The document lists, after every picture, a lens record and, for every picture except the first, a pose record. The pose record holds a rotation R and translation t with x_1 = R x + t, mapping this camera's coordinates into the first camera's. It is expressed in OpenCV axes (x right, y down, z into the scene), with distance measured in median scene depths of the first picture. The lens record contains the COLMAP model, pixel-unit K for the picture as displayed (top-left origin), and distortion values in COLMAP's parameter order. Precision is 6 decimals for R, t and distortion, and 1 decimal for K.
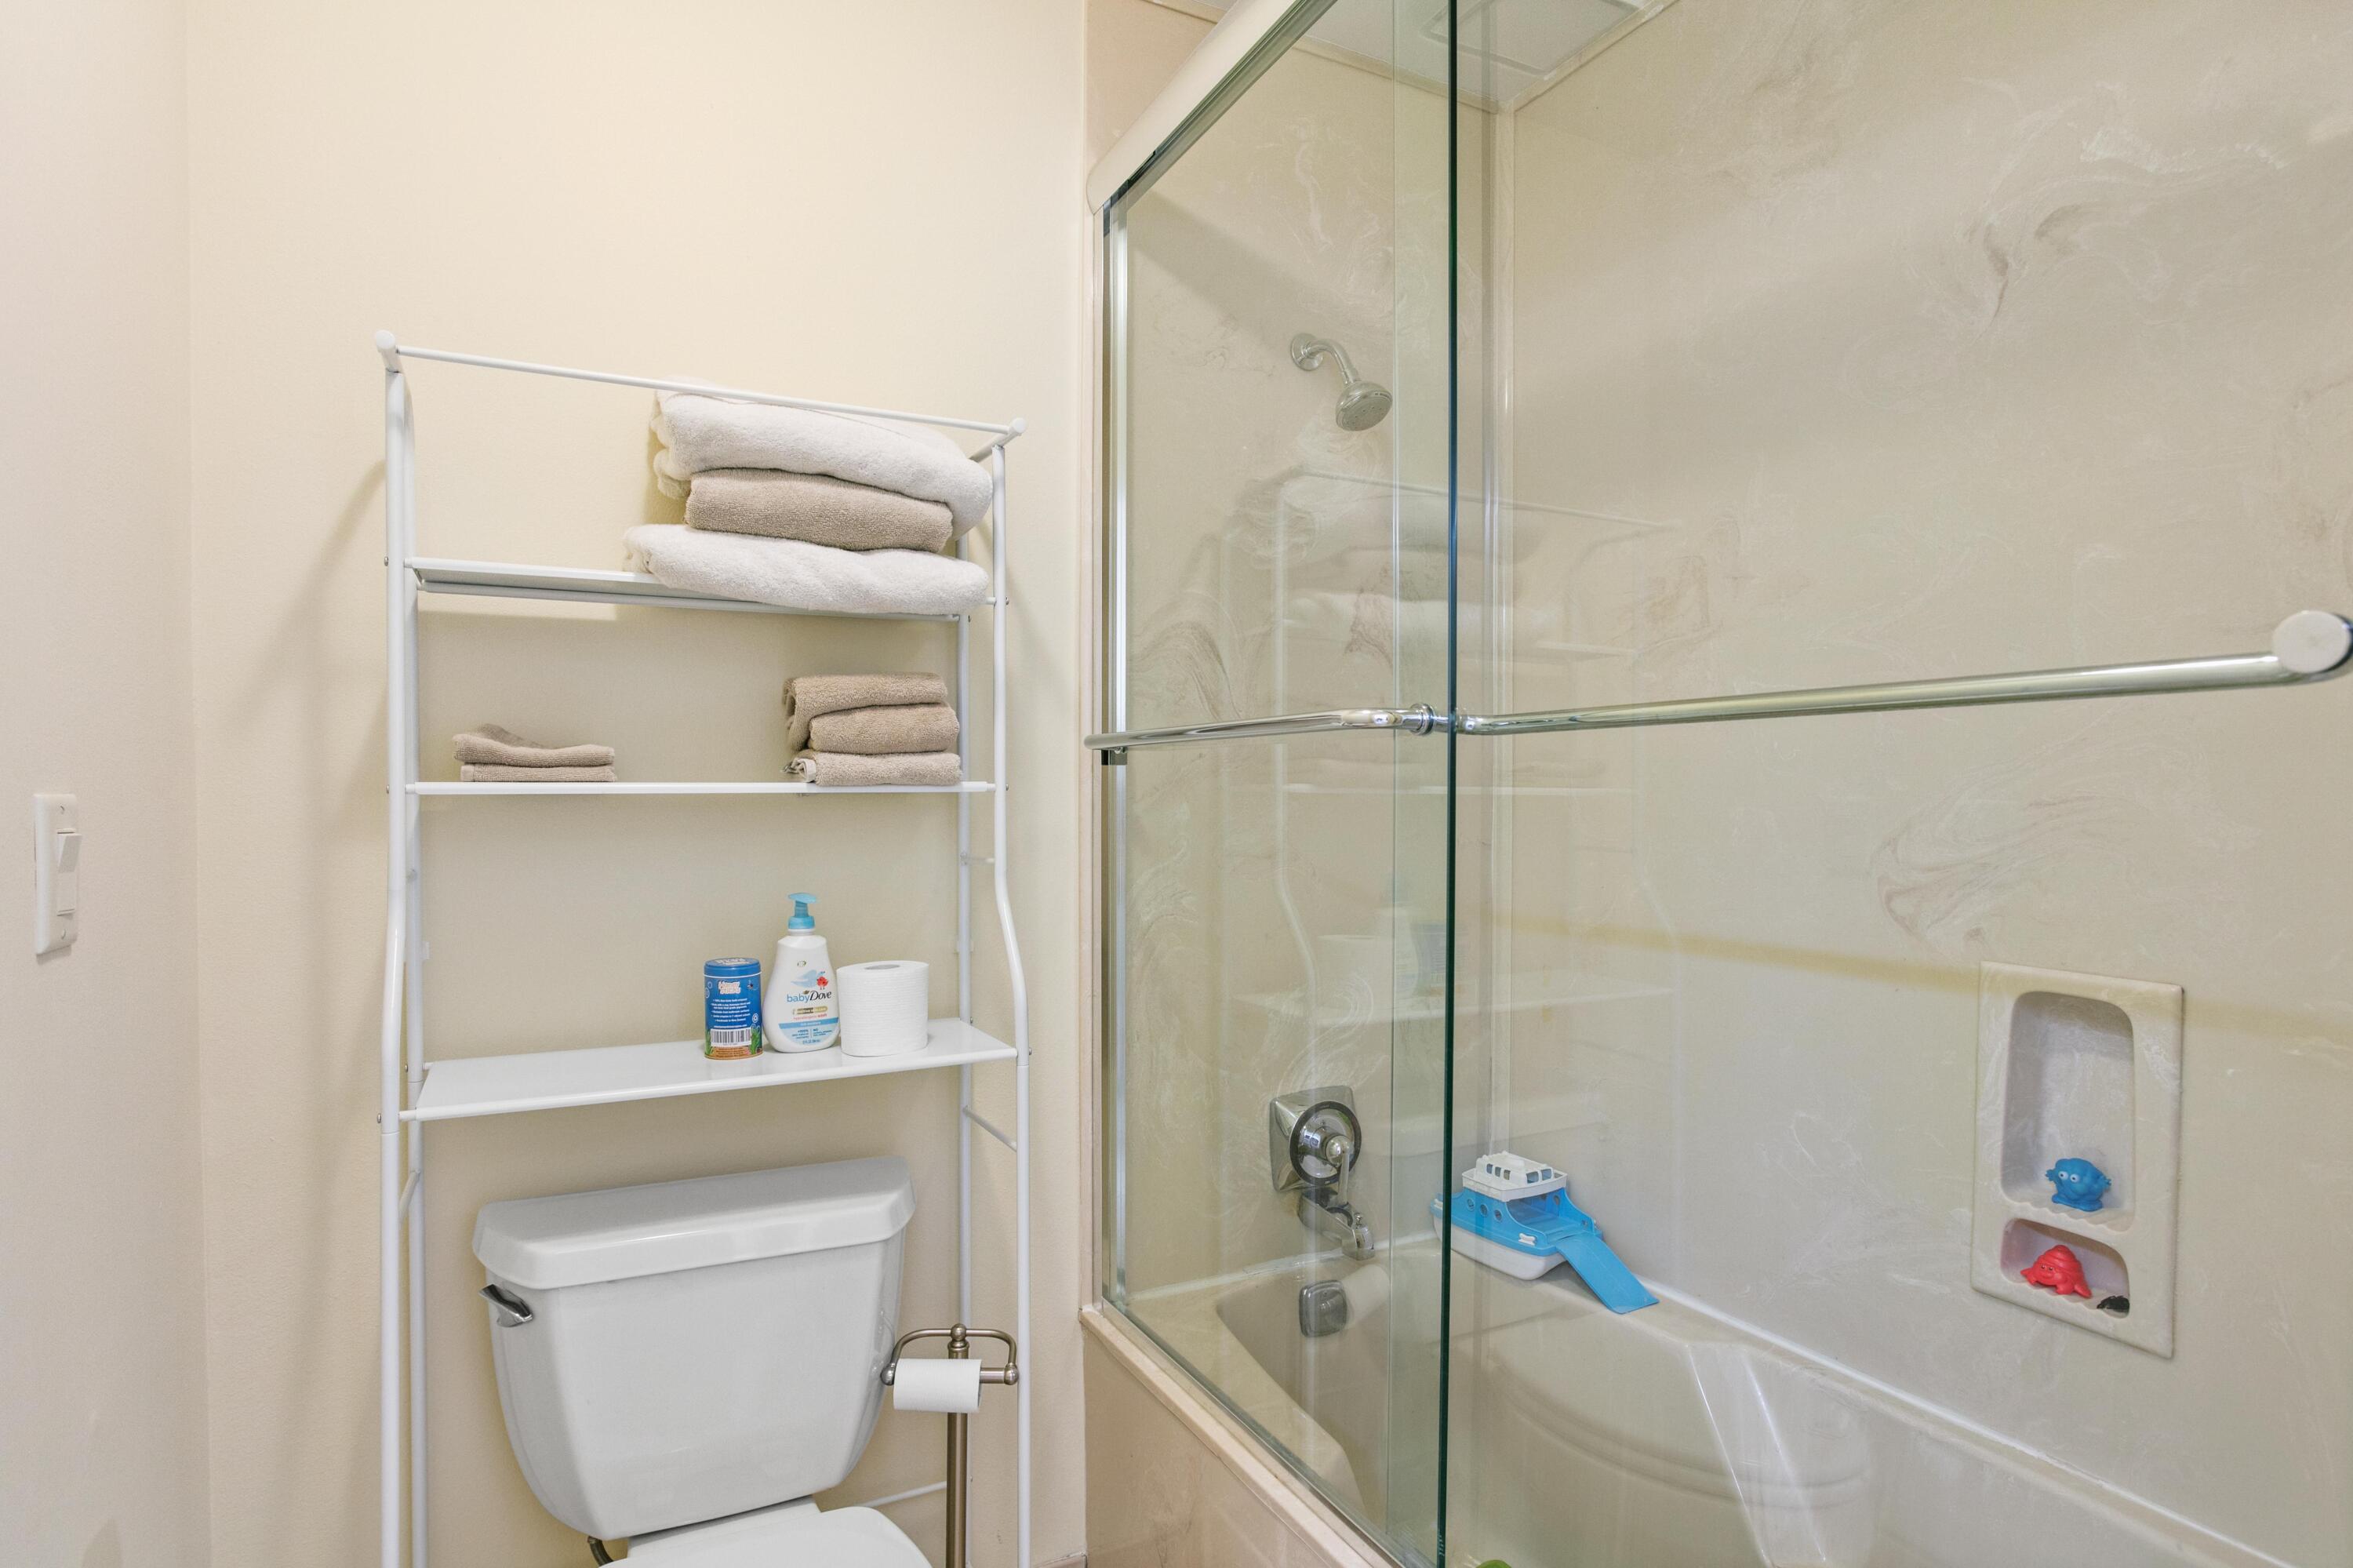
lens RADIAL K [[1222.6, 0, 1175.5], [0, 1222.6, 799.3], [0, 0, 1]] dist [-0.059782, 0.028858]
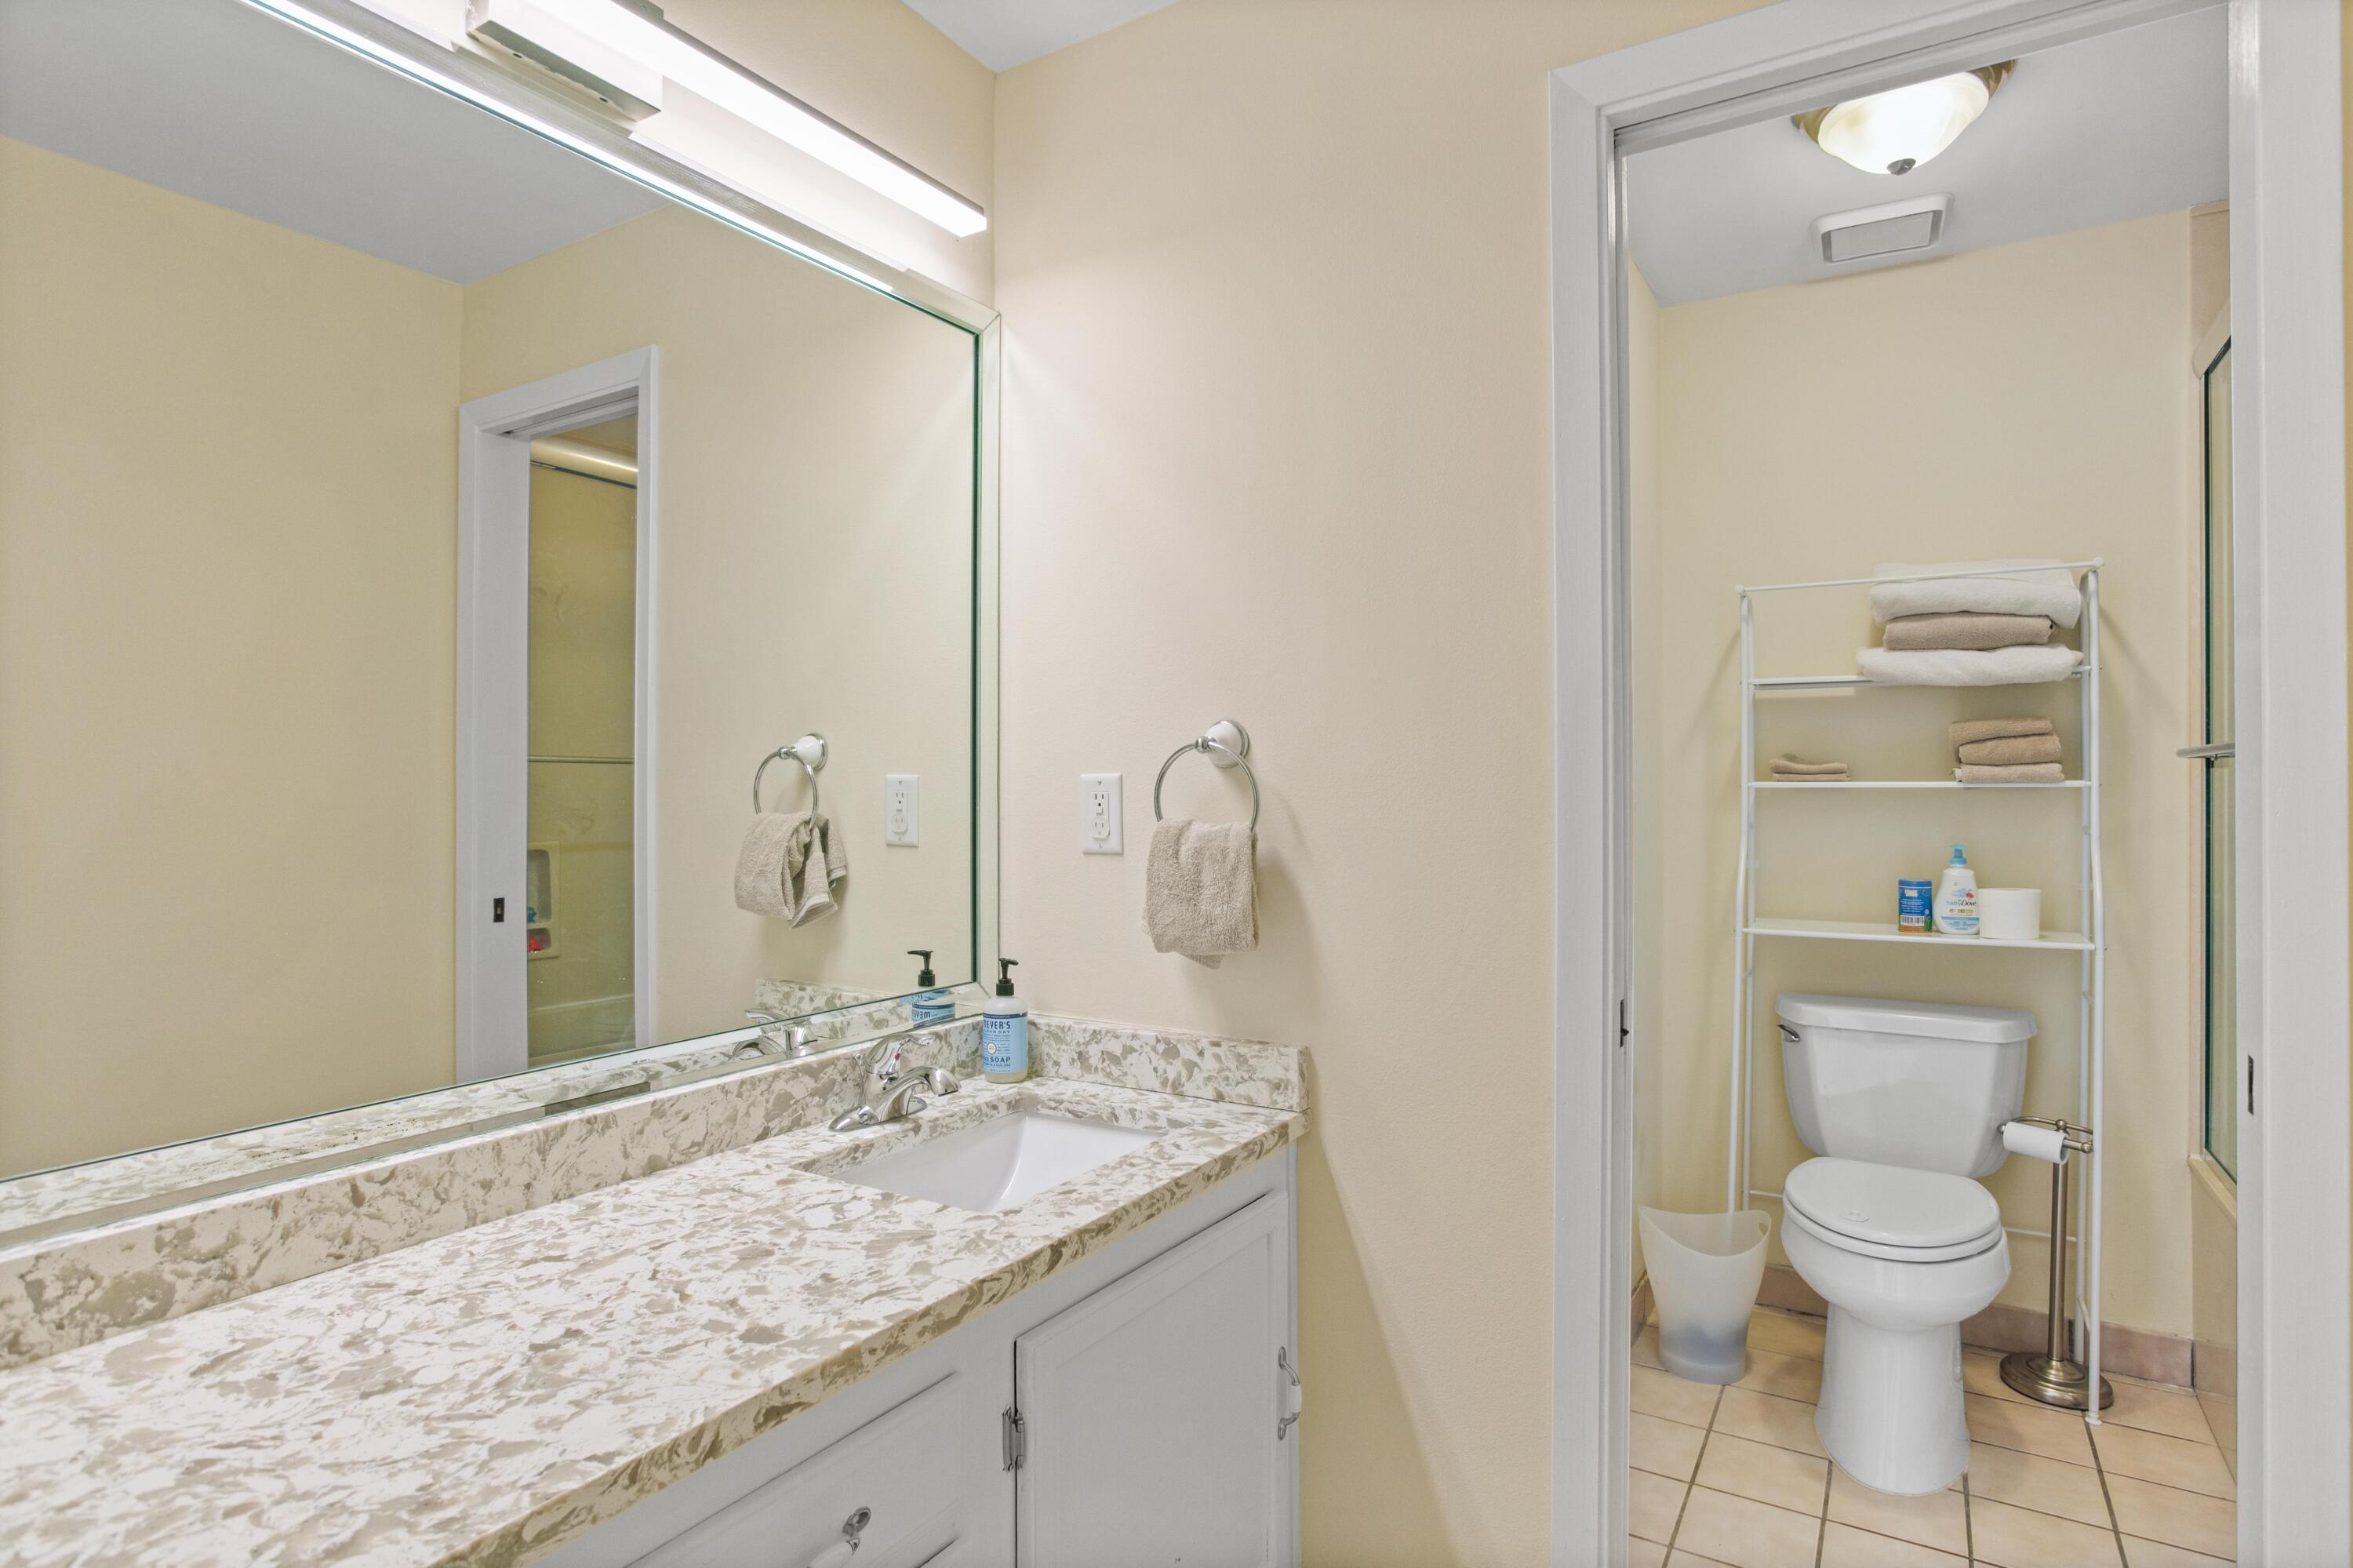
lens RADIAL K [[1222.6, 0, 1175.5], [0, 1222.6, 799.3], [0, 0, 1]] dist [-0.059782, 0.028858]
pose [[0.515801, 0.008660, -0.856665, 0.612822], [-0.007176, 0.999958, 0.005788, 0.010342], [0.856679, 0.003162, 0.515841, -0.894627]]
